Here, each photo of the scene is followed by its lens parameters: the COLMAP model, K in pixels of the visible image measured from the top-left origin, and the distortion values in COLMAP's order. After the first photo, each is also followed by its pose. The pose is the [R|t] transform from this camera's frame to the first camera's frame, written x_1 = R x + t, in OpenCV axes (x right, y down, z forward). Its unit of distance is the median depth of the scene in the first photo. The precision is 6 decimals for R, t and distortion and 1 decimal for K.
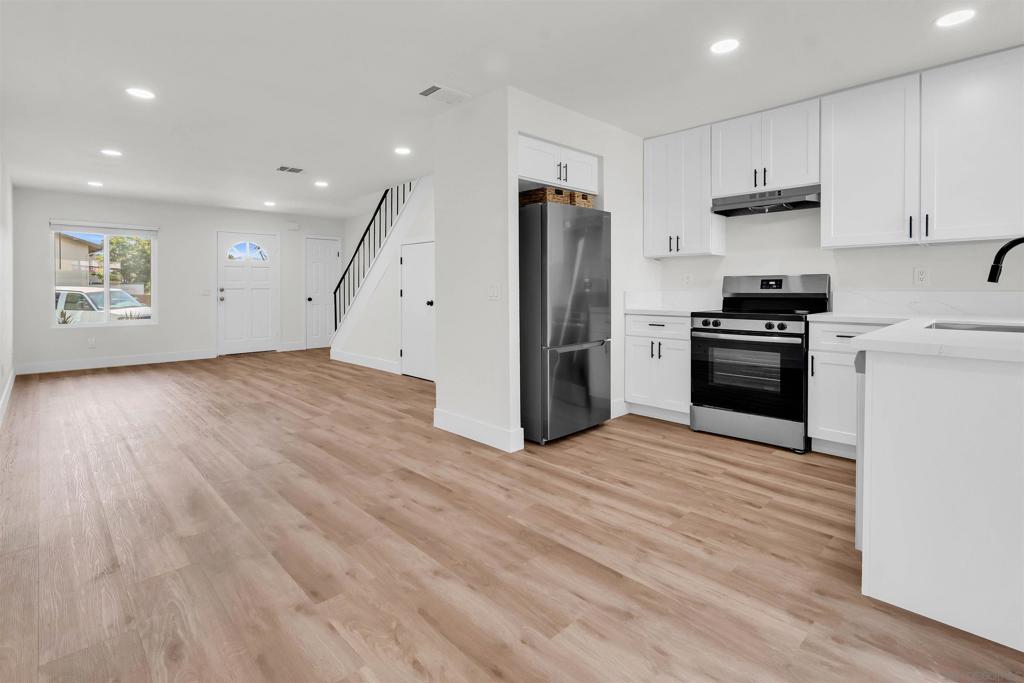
lens RADIAL K [[486.5, 0, 537.0], [0, 486.5, 301.6], [0, 0, 1]] dist [0.001101, 0.000514]
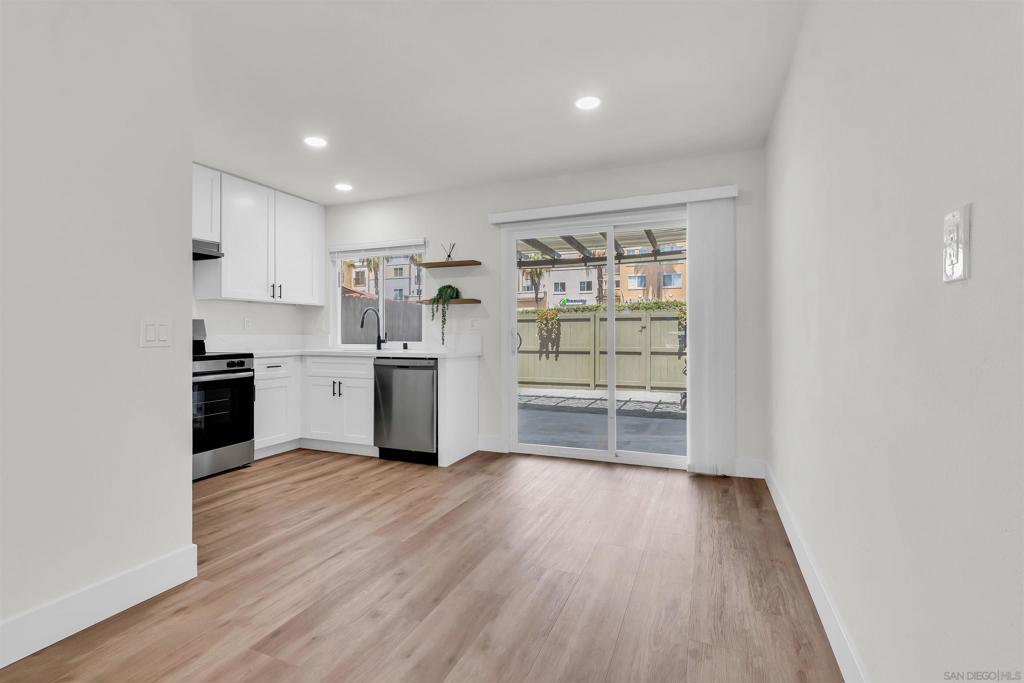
lens RADIAL K [[434.4, 0, 512.0], [0, 434.4, 341.5], [0, 0, 1]] dist [-0.000078, 0.000068]
pose [[-0.344597, -0.013126, 0.938659, -0.695242], [0.022538, 0.999498, 0.022251, -0.008907], [-0.938480, 0.028823, -0.344128, 0.736015]]
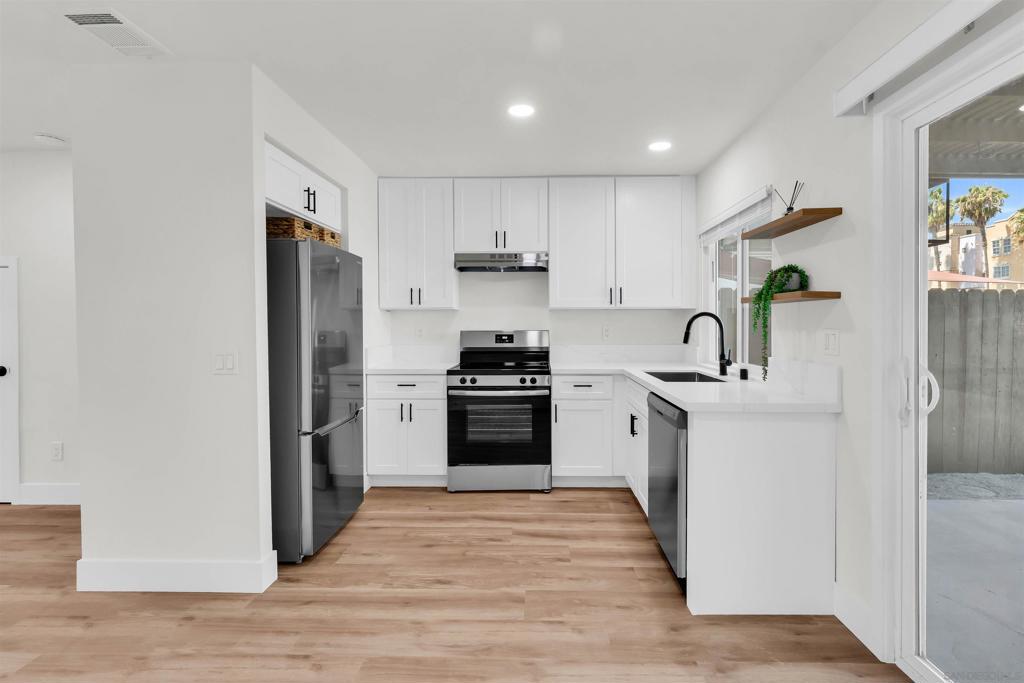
lens RADIAL K [[469.2, 0, 540.5], [0, 469.2, 338.9], [0, 0, 1]] dist [0.000408, 0.000099]
pose [[0.728003, -0.013837, 0.685435, -0.204728], [0.013160, 0.999894, 0.006209, -0.048047], [-0.685448, 0.004500, 0.728108, 0.218457]]
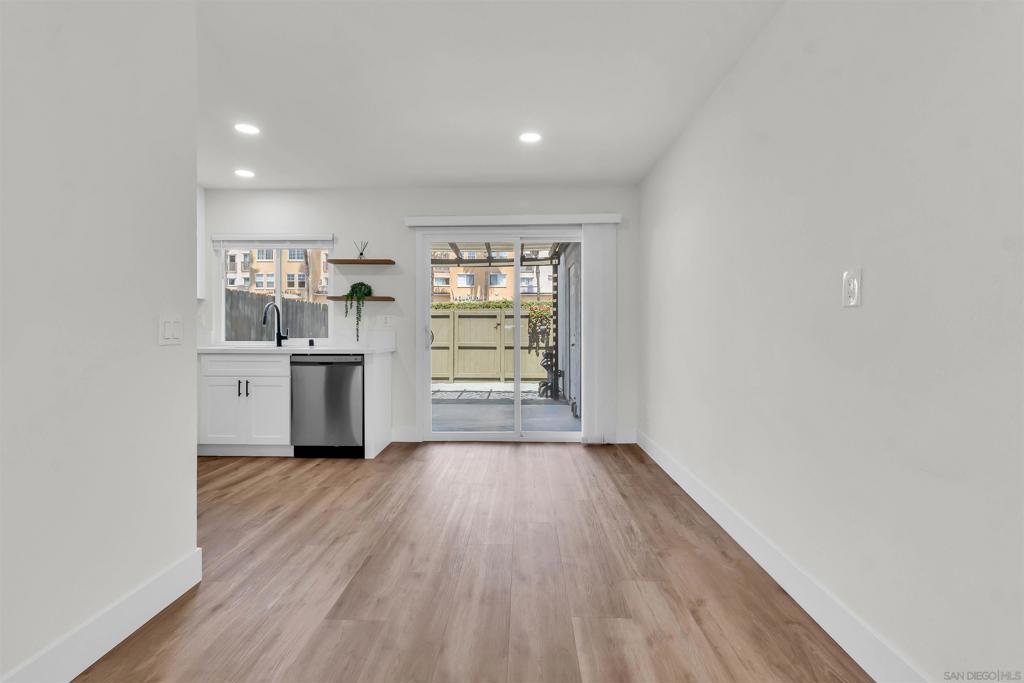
lens RADIAL K [[428.5, 0, 491.4], [0, 428.5, 341.6], [0, 0, 1]] dist [-0.000661, 0.000068]
pose [[-0.629224, -0.019511, 0.776979, -0.675095], [0.017116, 0.999095, 0.038950, -0.016554], [-0.777035, 0.037807, -0.628321, 0.971035]]
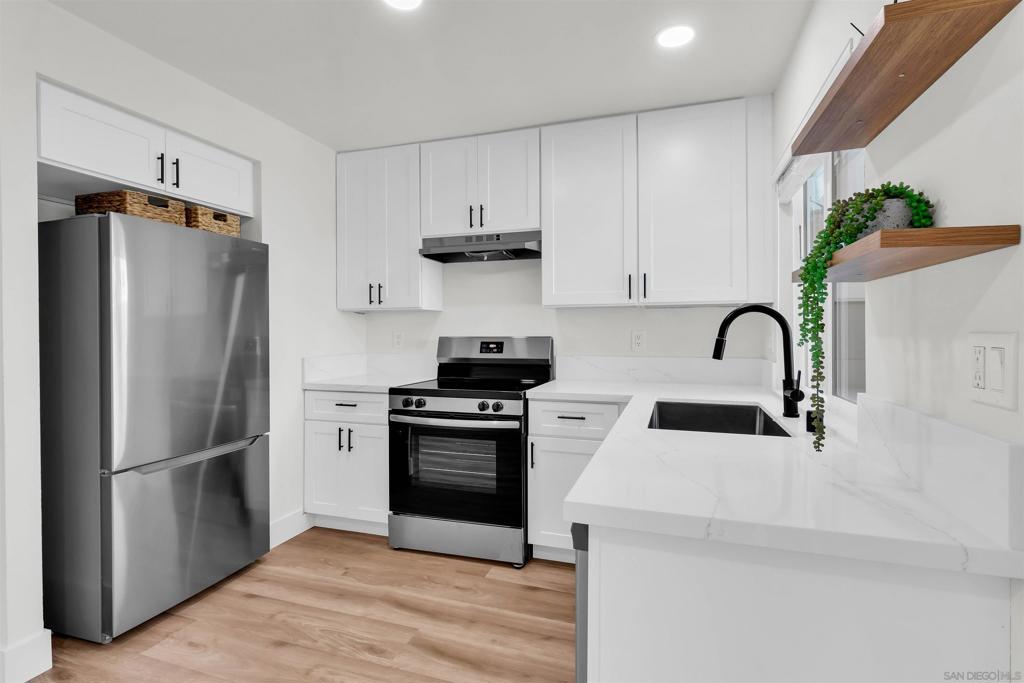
lens RADIAL K [[475.8, 0, 508.5], [0, 475.8, 337.4], [0, 0, 1]] dist [-0.000322, 0.000196]
pose [[0.909532, 0.000626, 0.415633, 0.201504], [0.005905, 0.999878, -0.014427, -0.048181], [-0.415591, 0.015576, 0.909418, 0.297144]]
